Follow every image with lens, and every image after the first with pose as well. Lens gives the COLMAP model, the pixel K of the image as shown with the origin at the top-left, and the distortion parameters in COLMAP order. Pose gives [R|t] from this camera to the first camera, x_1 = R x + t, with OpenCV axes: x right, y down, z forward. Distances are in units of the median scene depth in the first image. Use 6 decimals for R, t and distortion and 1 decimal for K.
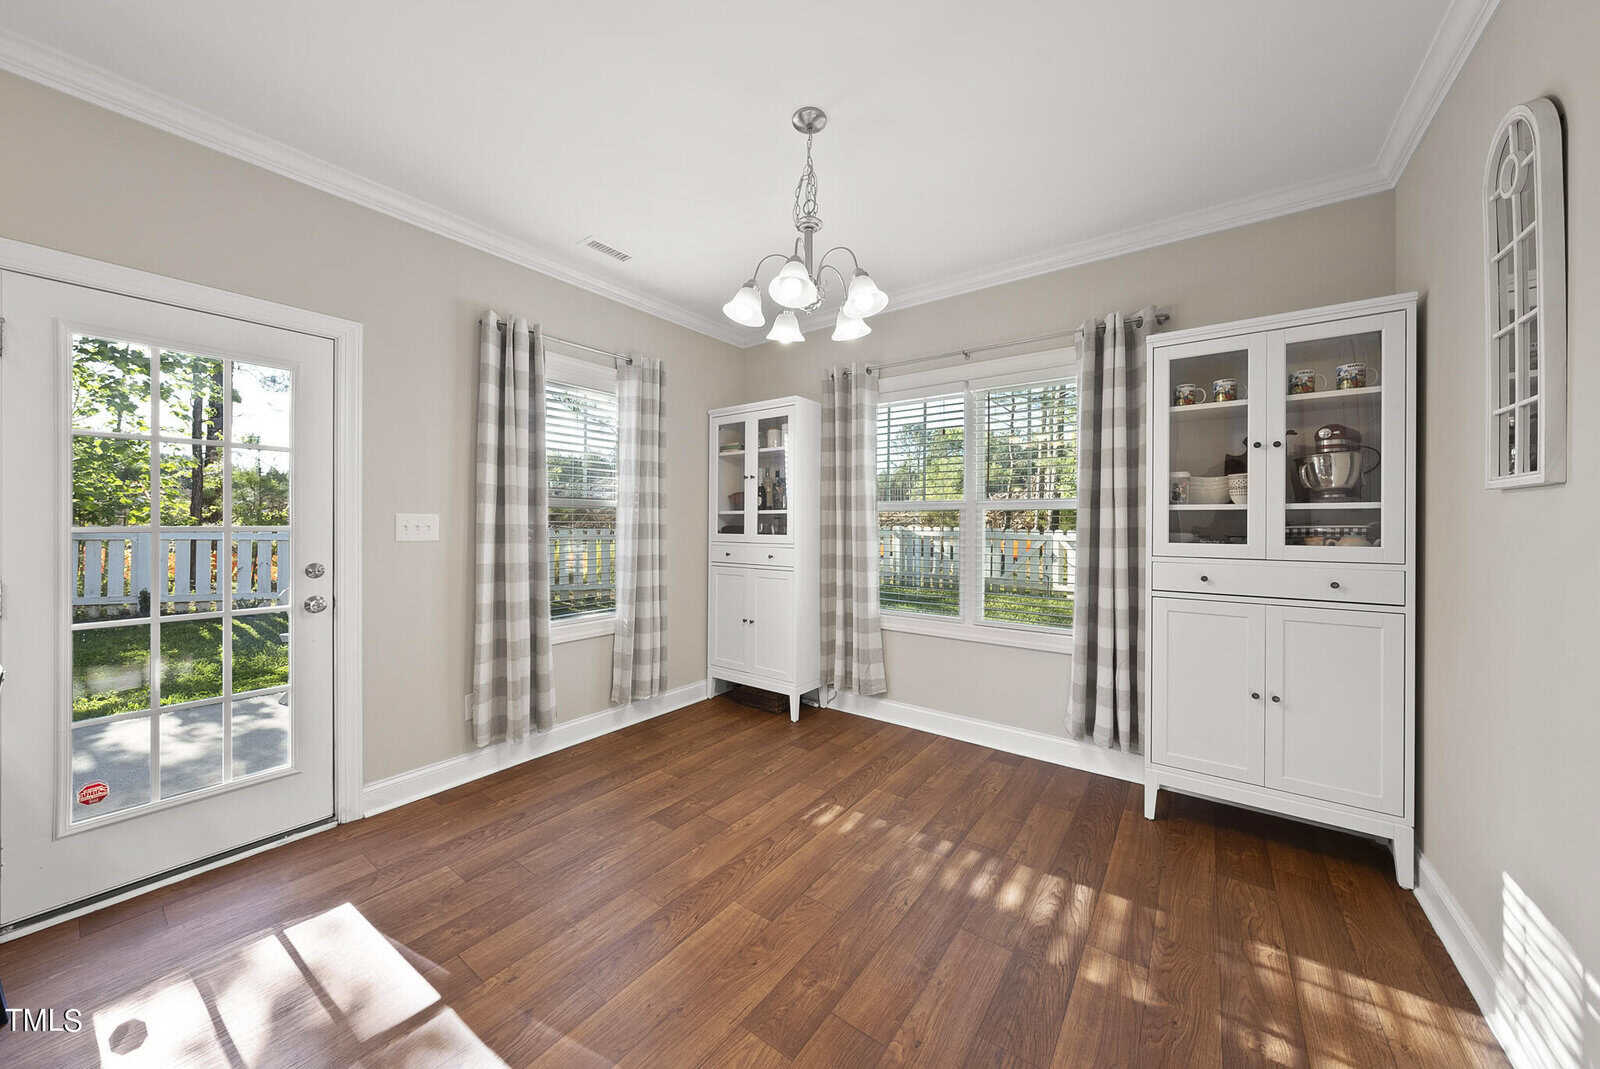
lens RADIAL K [[556.2, 0, 796.7], [0, 556.2, 527.2], [0, 0, 1]] dist [0.000032, 0.000061]
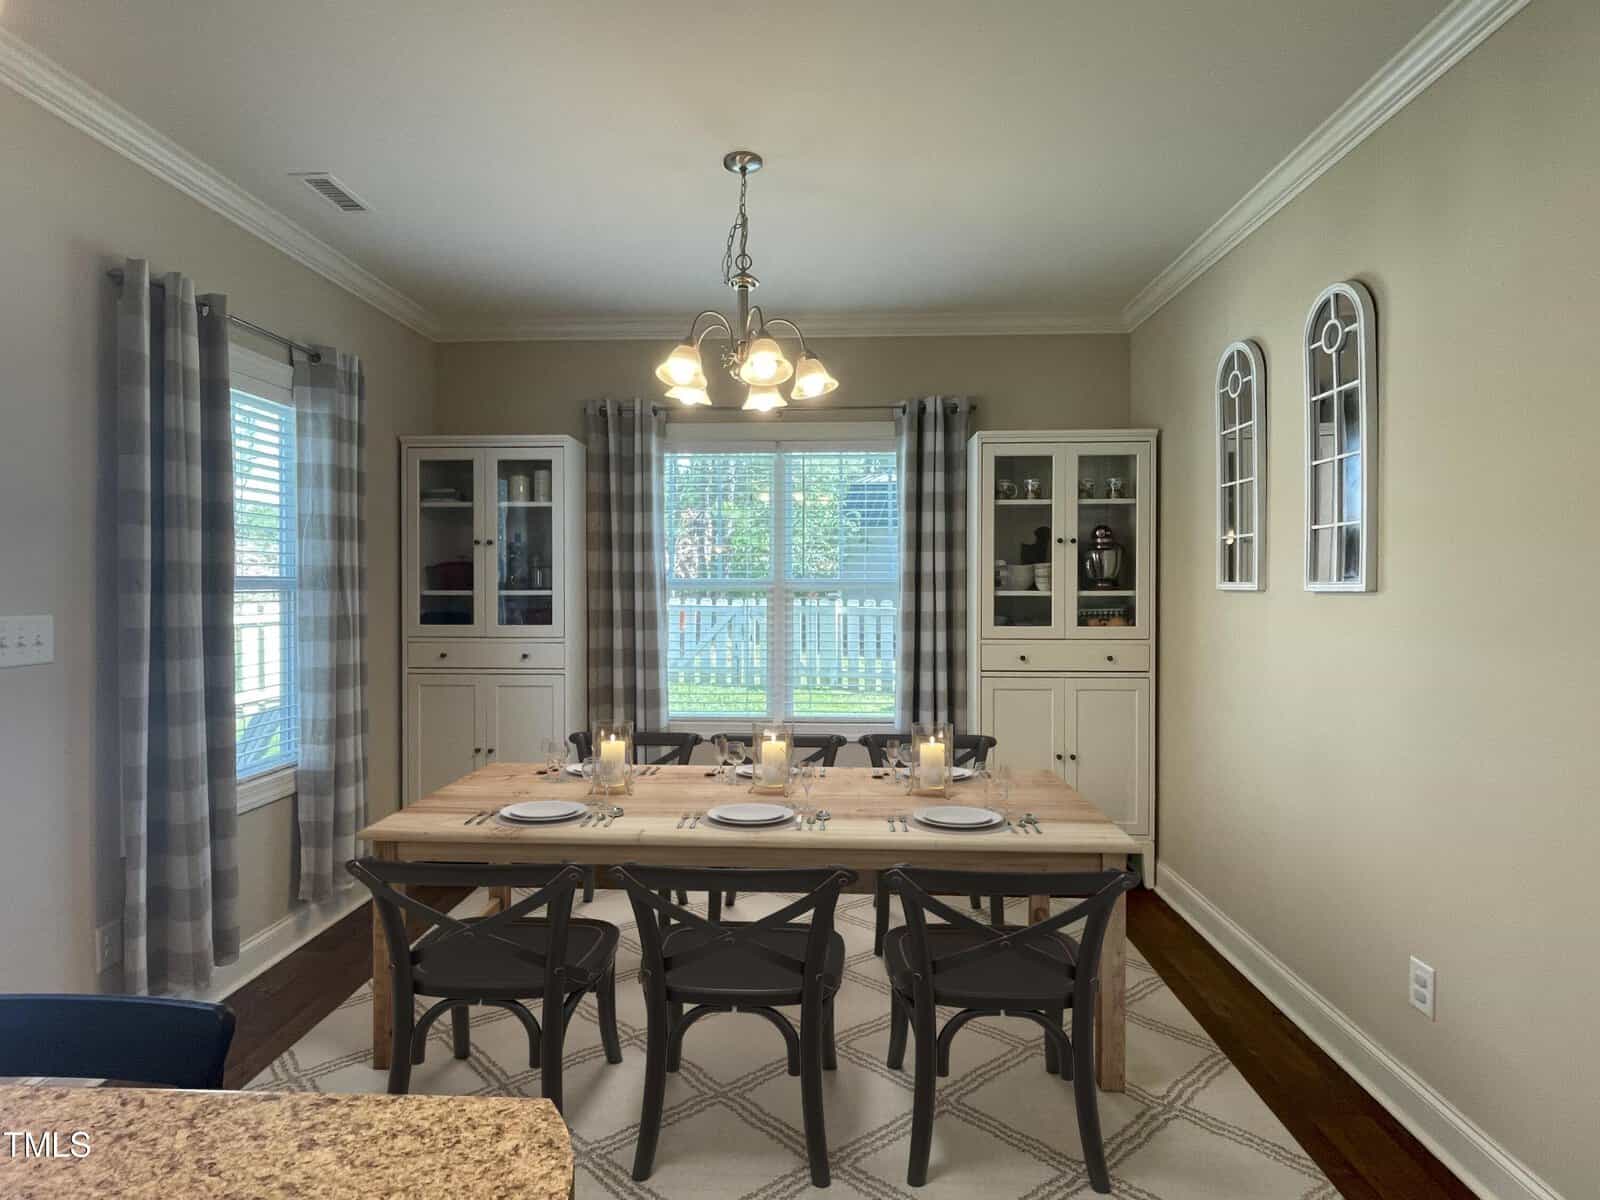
lens RADIAL K [[824.4, 0, 800.0], [0, 824.4, 600.0], [0, 0, 1]] dist [-0.000432, -0.000625]
pose [[0.830234, -0.014691, 0.557222, -0.438916], [0.007630, 0.999858, 0.014992, -0.040765], [-0.557363, -0.008195, 0.830228, -0.093402]]
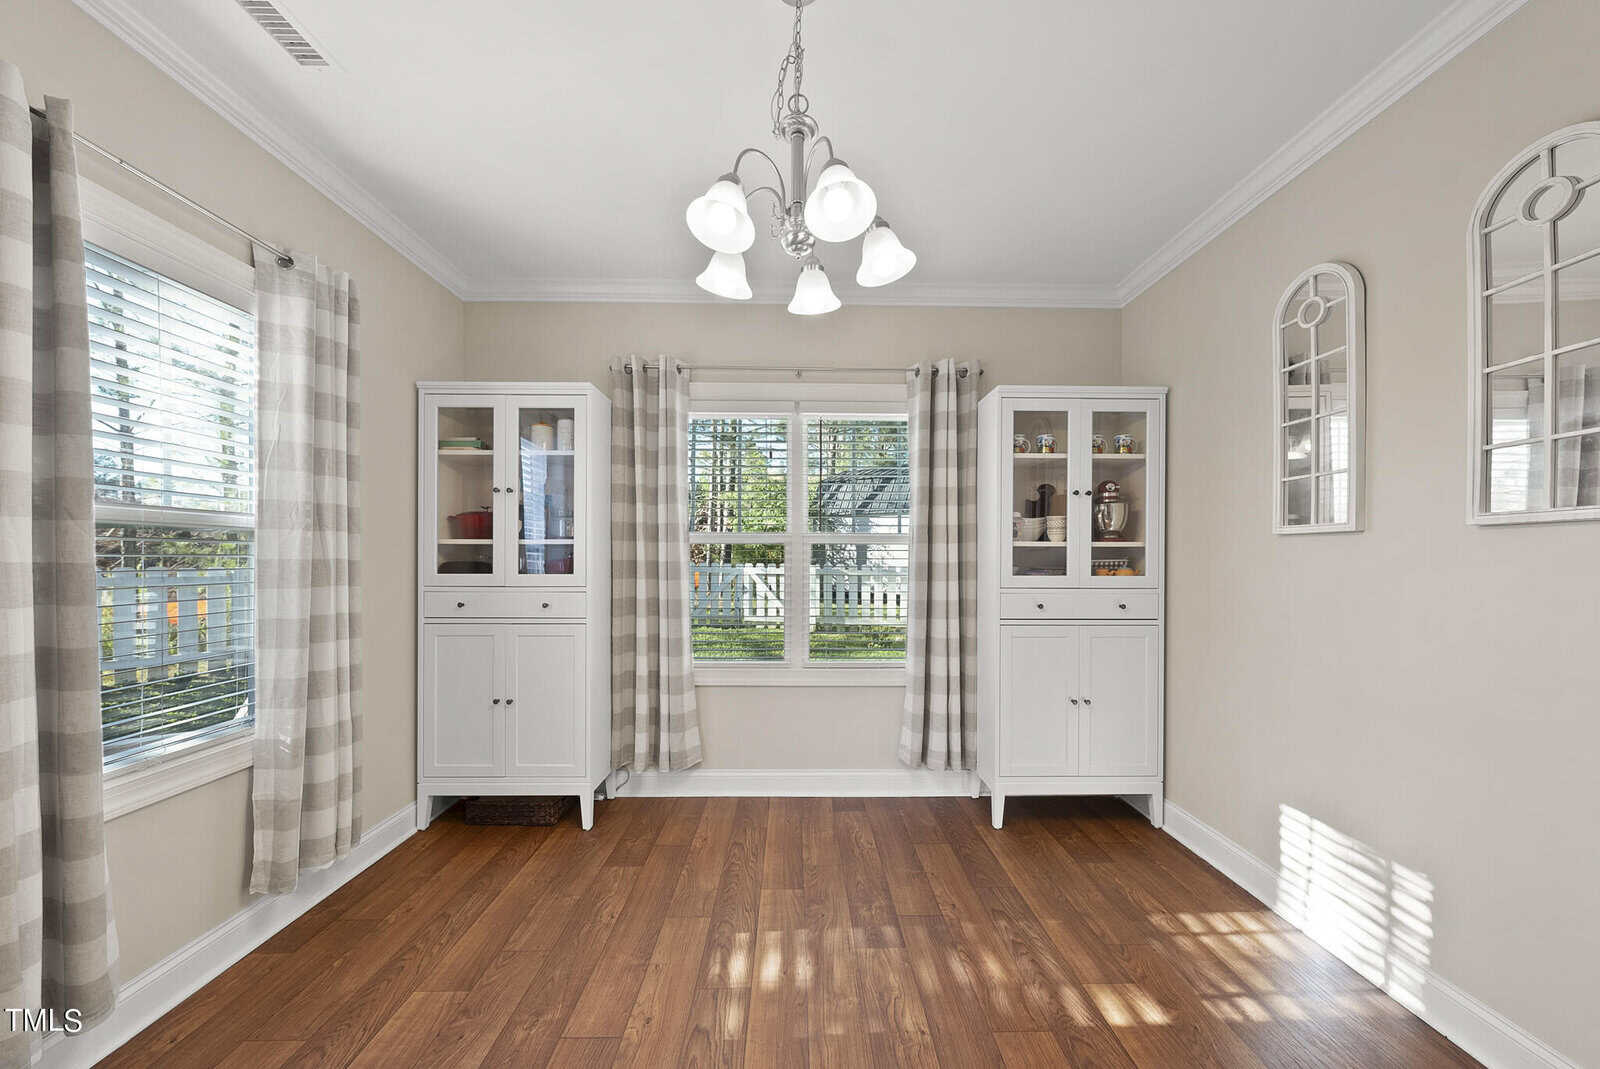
lens RADIAL K [[558.8, 0, 810.7], [0, 558.8, 564.0], [0, 0, 1]] dist [0.001115, 0.000133]
pose [[0.792404, -0.007769, 0.609948, -0.272445], [0.004173, 0.999965, 0.007316, -0.003942], [-0.609983, -0.003252, 0.792408, 0.300015]]
